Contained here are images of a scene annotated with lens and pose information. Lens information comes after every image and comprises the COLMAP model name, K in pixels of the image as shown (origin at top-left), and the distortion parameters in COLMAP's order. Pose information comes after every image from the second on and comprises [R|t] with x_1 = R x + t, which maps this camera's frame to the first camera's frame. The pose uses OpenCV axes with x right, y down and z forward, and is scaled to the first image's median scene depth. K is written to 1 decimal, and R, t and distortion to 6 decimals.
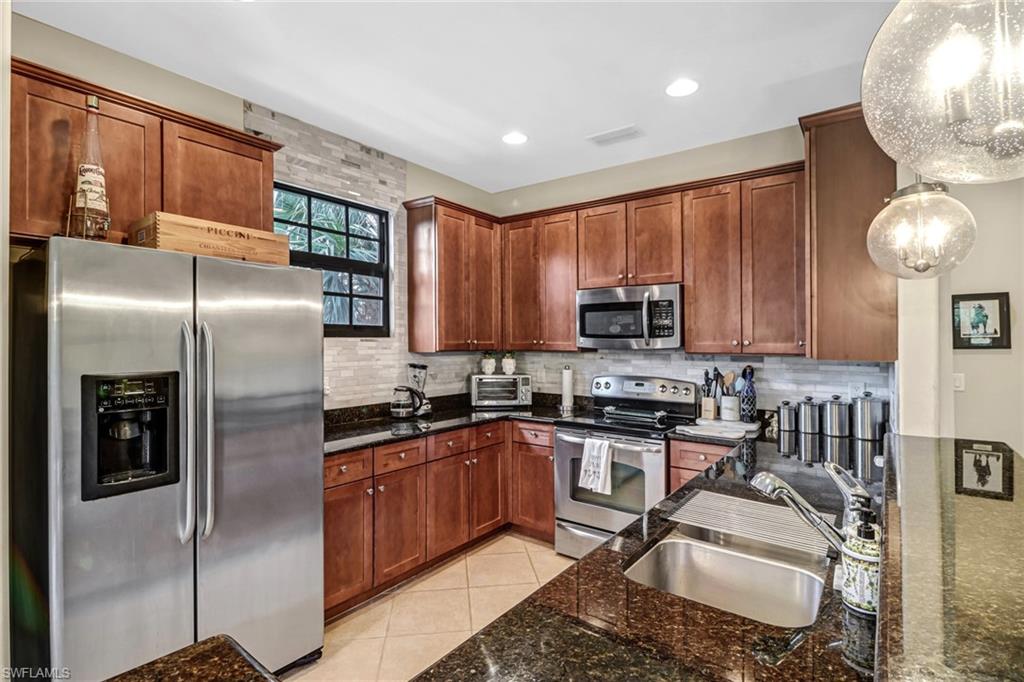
lens RADIAL K [[482.3, 0, 516.8], [0, 482.3, 326.0], [0, 0, 1]] dist [0.017479, -0.003865]
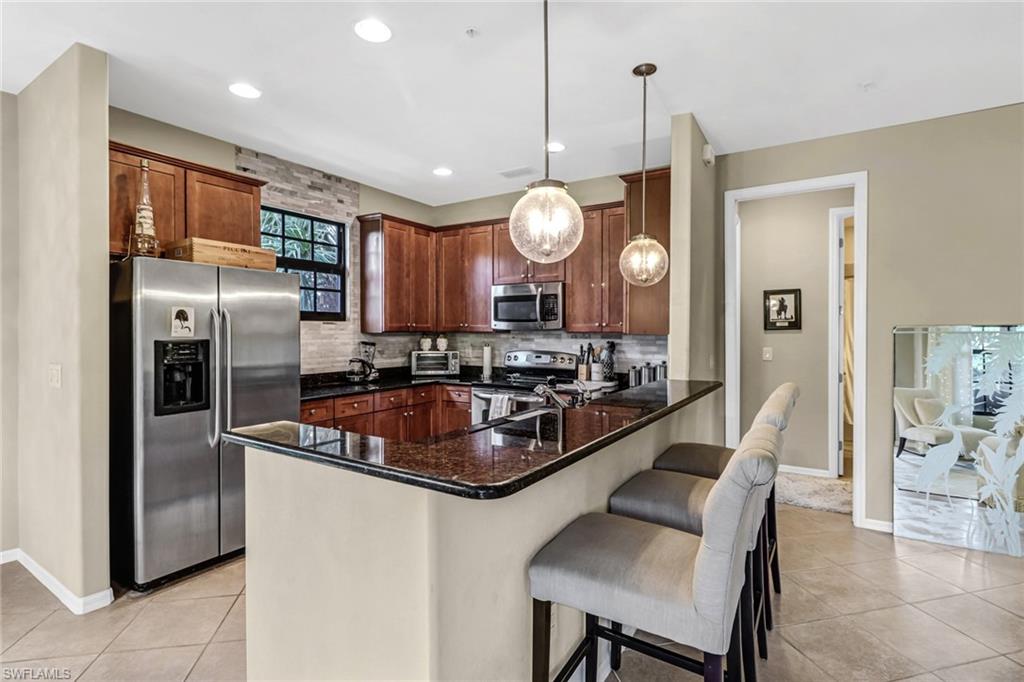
lens RADIAL K [[482.3, 0, 516.3], [0, 482.3, 317.4], [0, 0, 1]] dist [0.017479, -0.003865]
pose [[0.996735, 0.001242, 0.080730, 0.095374], [-0.001693, 0.999983, 0.005518, 0.006106], [-0.080722, -0.005636, 0.996721, -0.358516]]
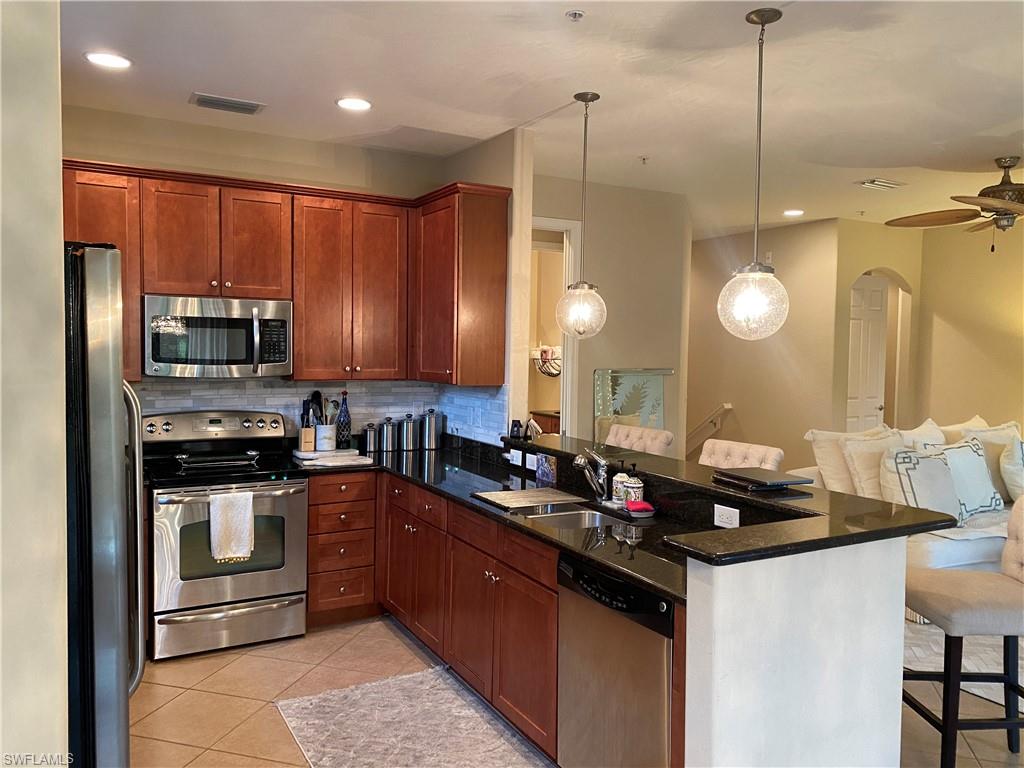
lens RADIAL K [[770.7, 0, 529.9], [0, 770.7, 374.8], [0, 0, 1]] dist [0.059496, 0.001257]
pose [[0.418054, -0.030551, 0.907908, -0.753948], [-0.042590, 0.997676, 0.053182, -0.048005], [-0.907423, -0.060900, 0.415781, 0.017212]]
